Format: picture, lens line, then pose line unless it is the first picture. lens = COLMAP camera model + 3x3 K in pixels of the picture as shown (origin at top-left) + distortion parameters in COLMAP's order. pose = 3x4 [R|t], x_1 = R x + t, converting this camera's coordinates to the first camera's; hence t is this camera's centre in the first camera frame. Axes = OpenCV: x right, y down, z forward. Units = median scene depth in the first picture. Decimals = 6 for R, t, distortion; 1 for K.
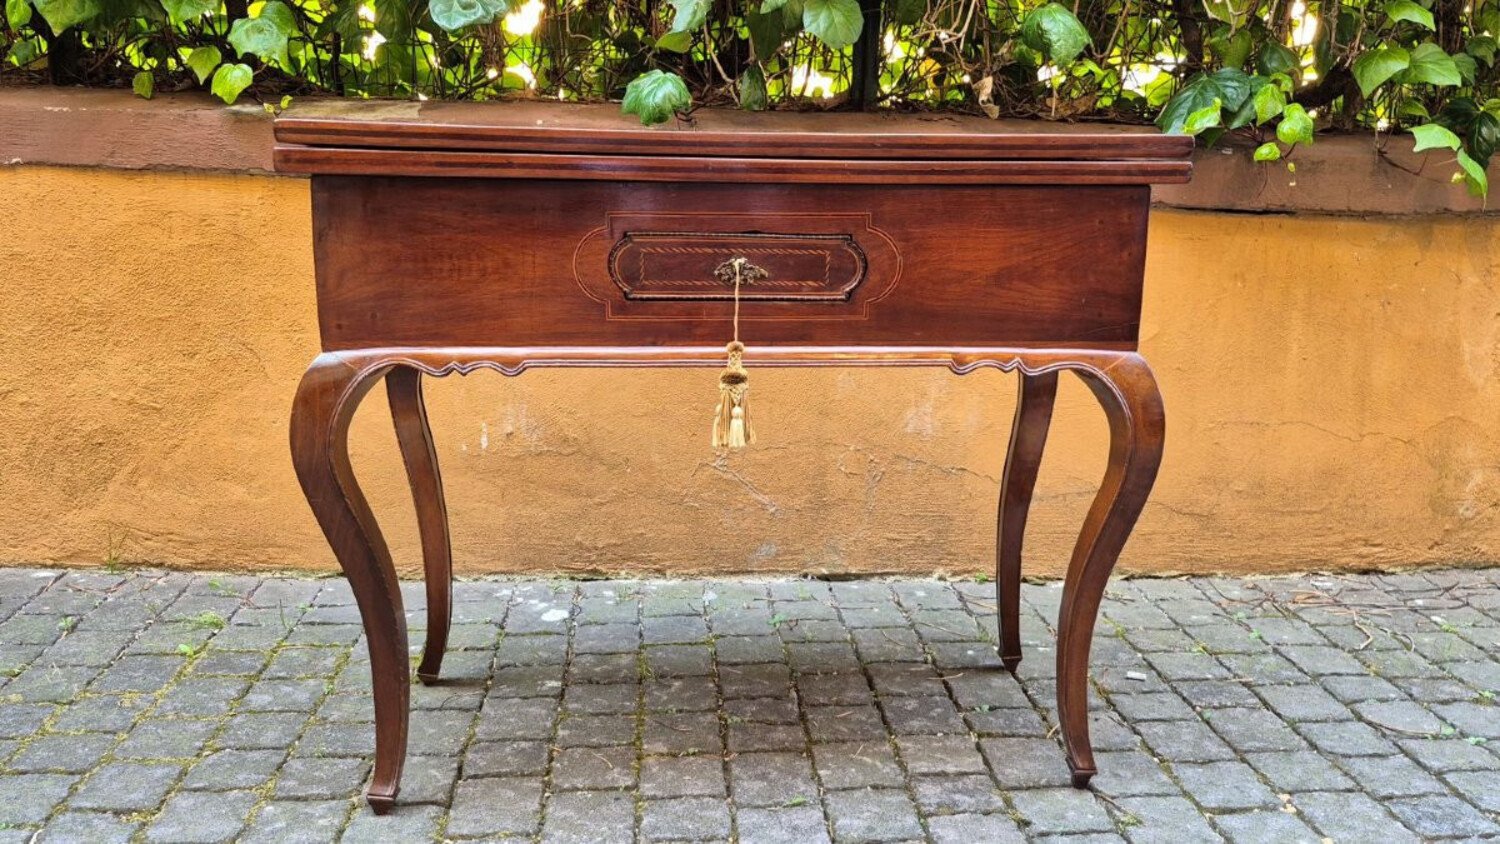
lens RADIAL K [[1257.2, 0, 760.3], [0, 1257.2, 437.6], [0, 0, 1]] dist [0.080675, -0.120538]
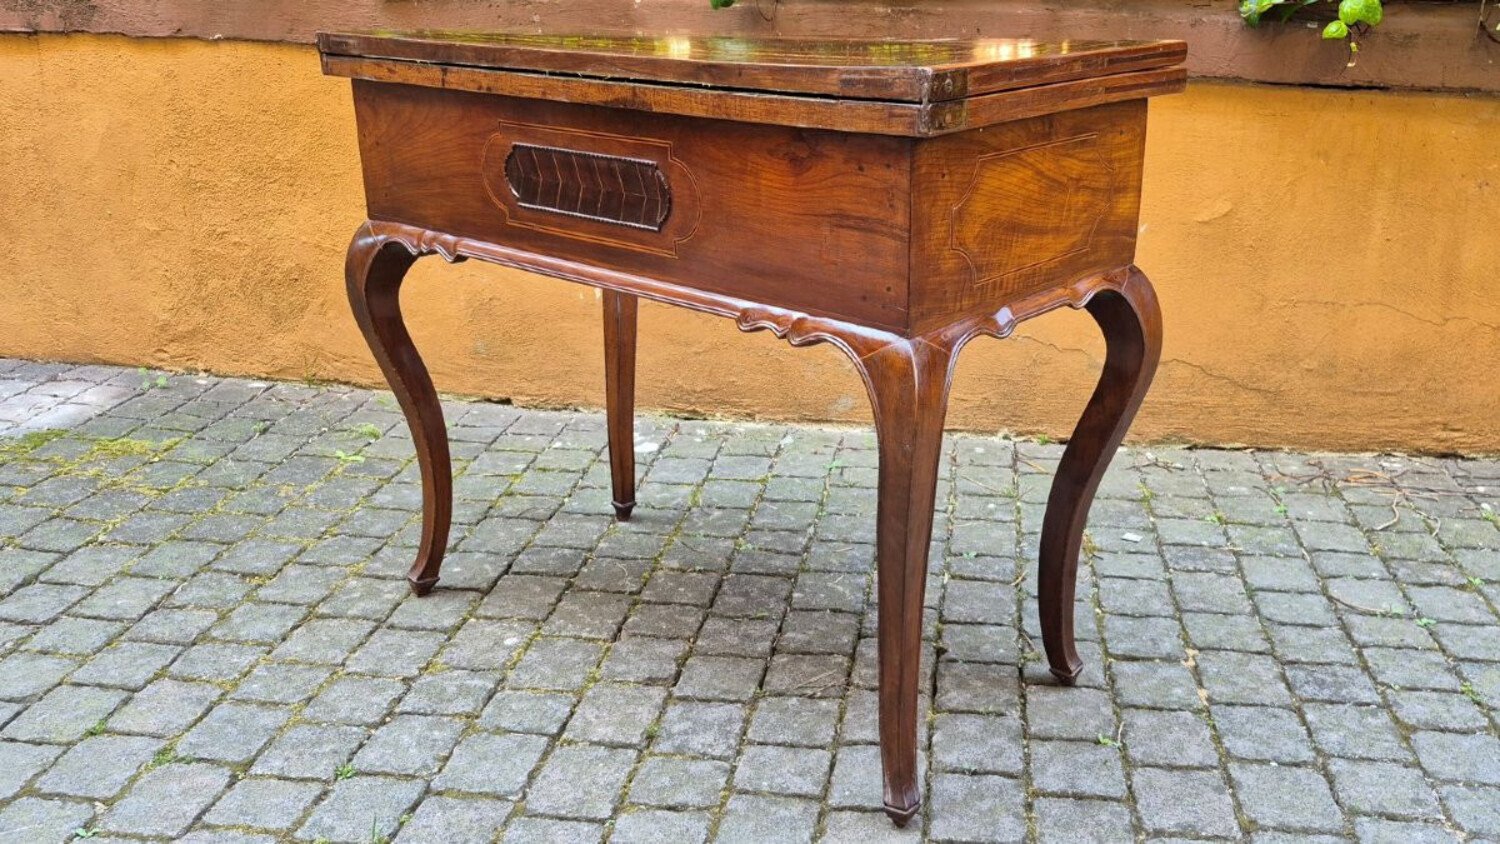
lens RADIAL K [[1257.2, 0, 818.4], [0, 1257.2, 451.0], [0, 0, 1]] dist [0.080675, -0.120538]
pose [[0.977552, 0.065895, -0.200124, 0.234679], [-0.037536, 0.989107, 0.142331, -0.027021], [0.207323, -0.131624, 0.969377, -0.085869]]
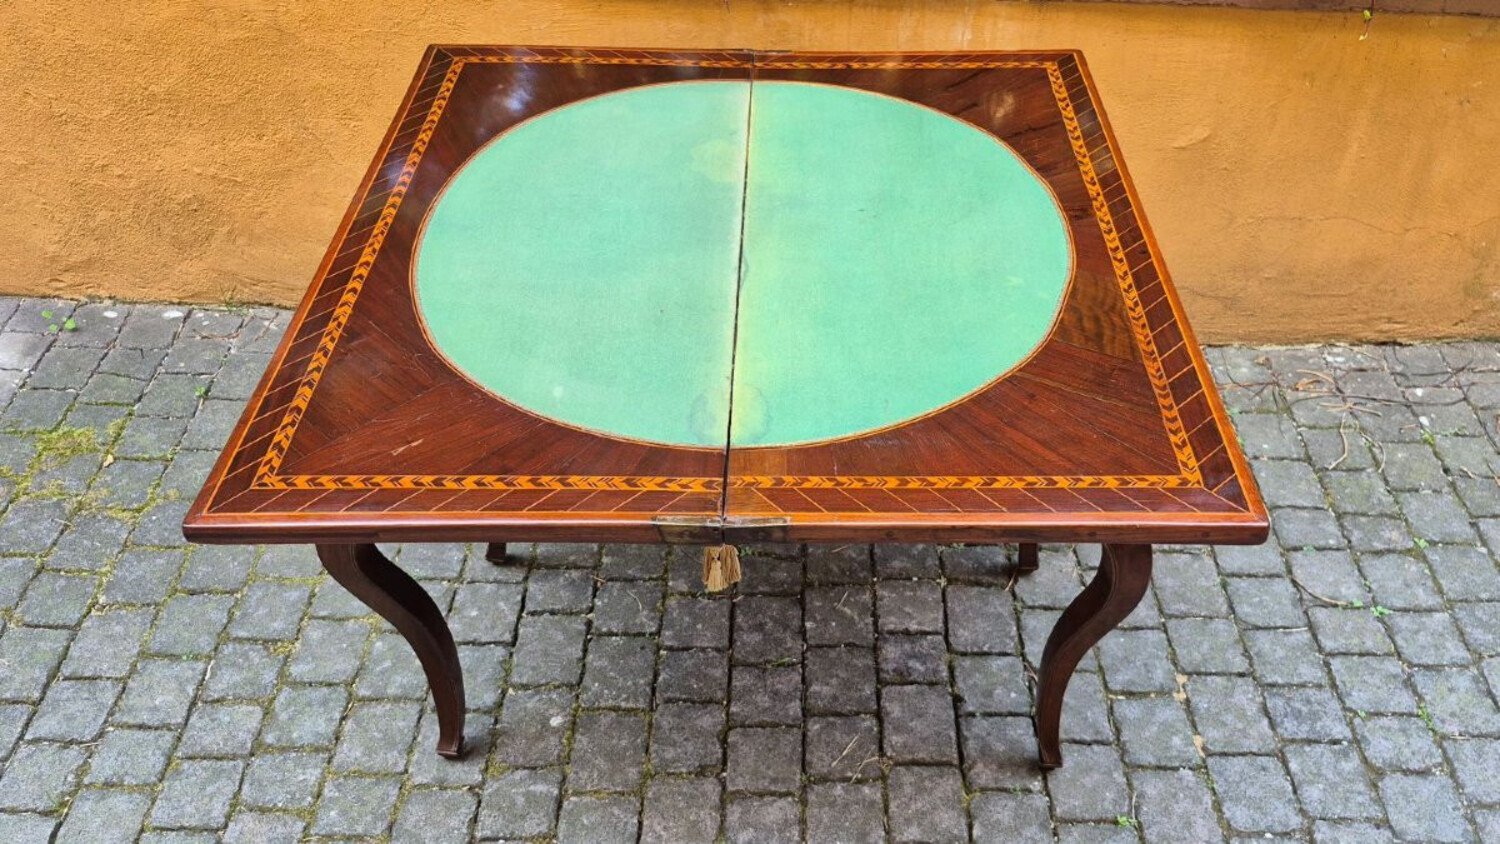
lens RADIAL K [[1257.2, 0, 764.8], [0, 1257.2, 428.6], [0, 0, 1]] dist [0.080675, -0.120538]
pose [[0.994378, 0.053599, -0.091324, 0.086912], [-0.003452, 0.878381, 0.477948, -0.394255], [0.105835, -0.474945, 0.873628, 0.007351]]
